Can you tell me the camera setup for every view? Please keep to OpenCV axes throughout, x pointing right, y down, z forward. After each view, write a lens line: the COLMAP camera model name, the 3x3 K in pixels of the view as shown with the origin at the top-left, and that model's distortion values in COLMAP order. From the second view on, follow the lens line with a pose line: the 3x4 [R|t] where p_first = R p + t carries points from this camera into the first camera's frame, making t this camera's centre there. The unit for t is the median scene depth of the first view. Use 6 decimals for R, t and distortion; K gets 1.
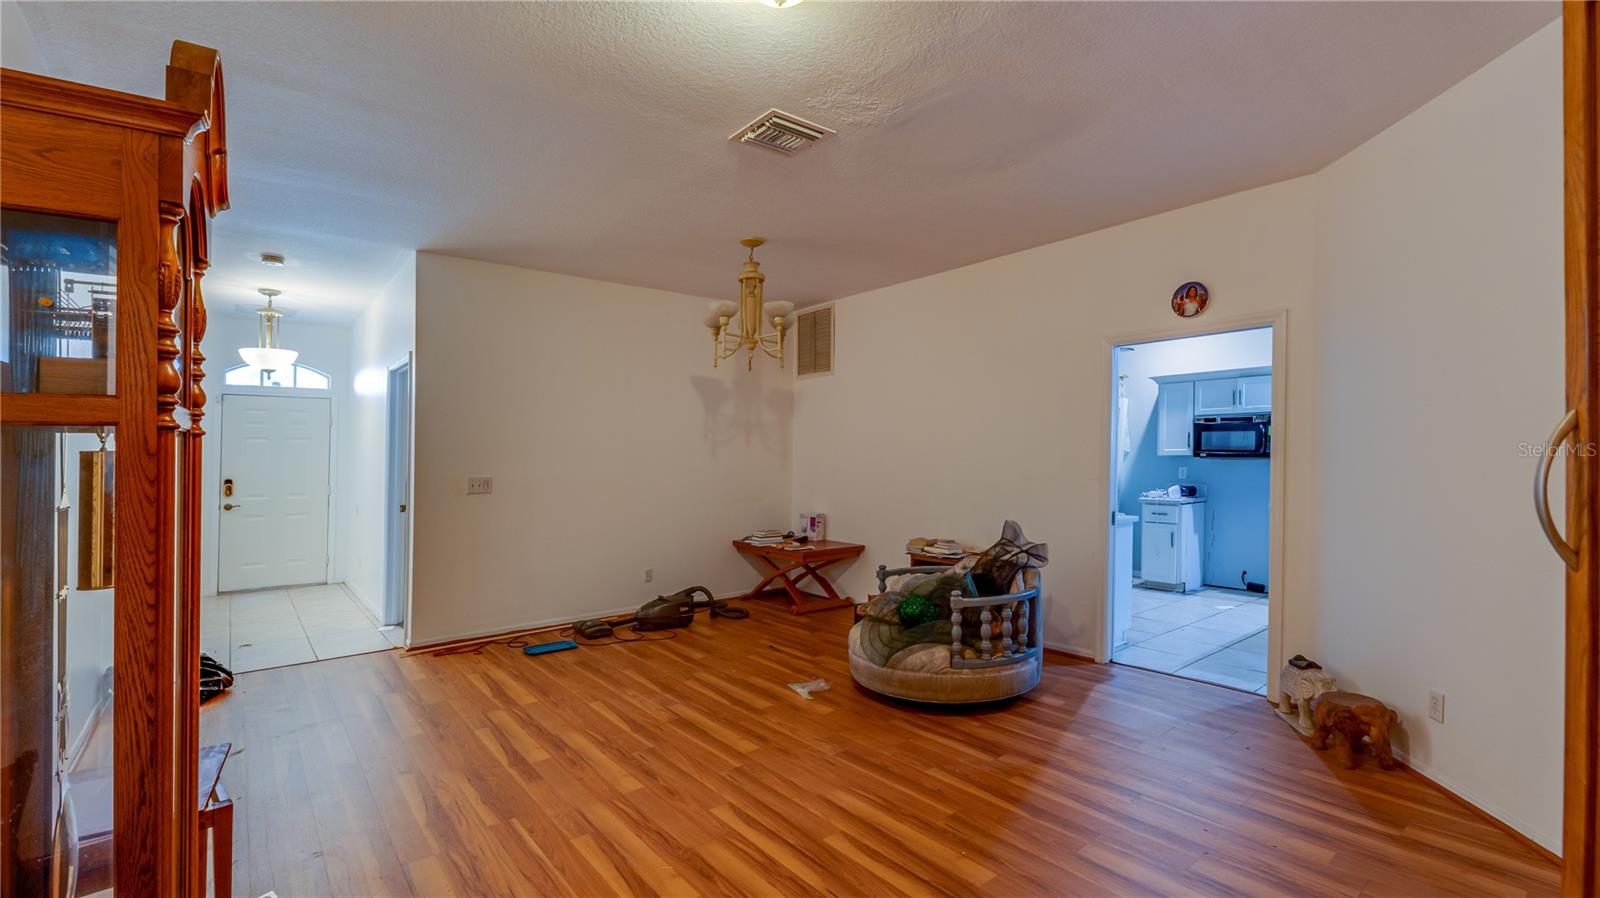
lens RADIAL K [[713.2, 0, 800.0], [0, 713.2, 449.0], [0, 0, 1]] dist [-0.001693, -0.000267]
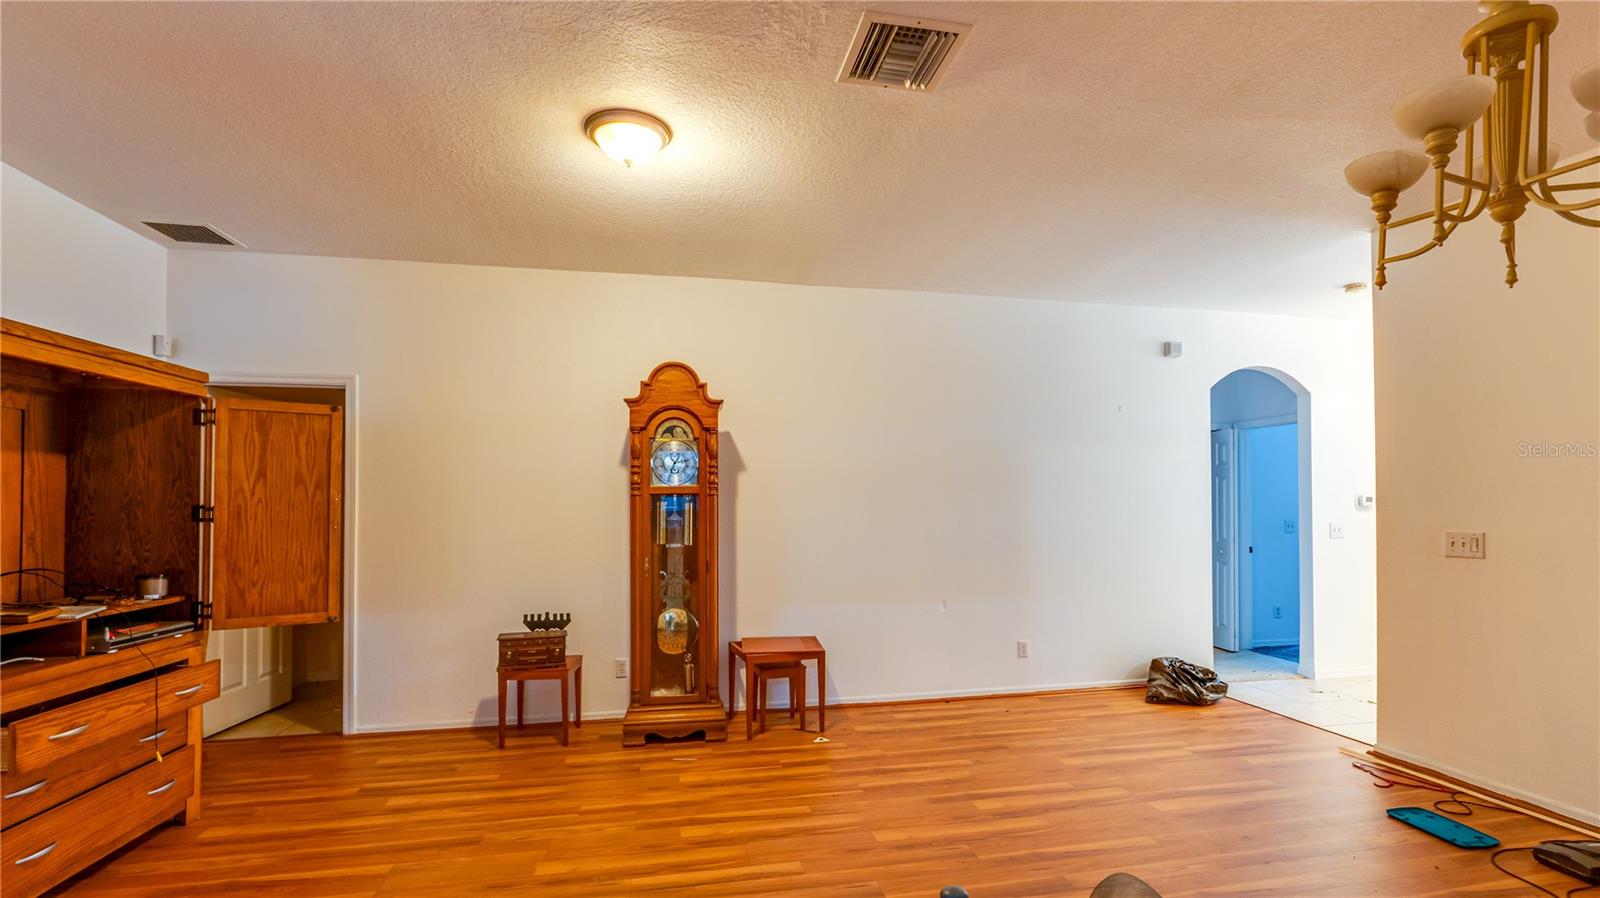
lens RADIAL K [[713.2, 0, 800.0], [0, 713.2, 449.0], [0, 0, 1]] dist [-0.001693, -0.000267]
pose [[-0.460274, -0.056781, -0.885959, 0.437440], [0.011567, 0.997484, -0.069938, 0.003142], [0.887701, -0.042439, -0.458460, 0.829654]]
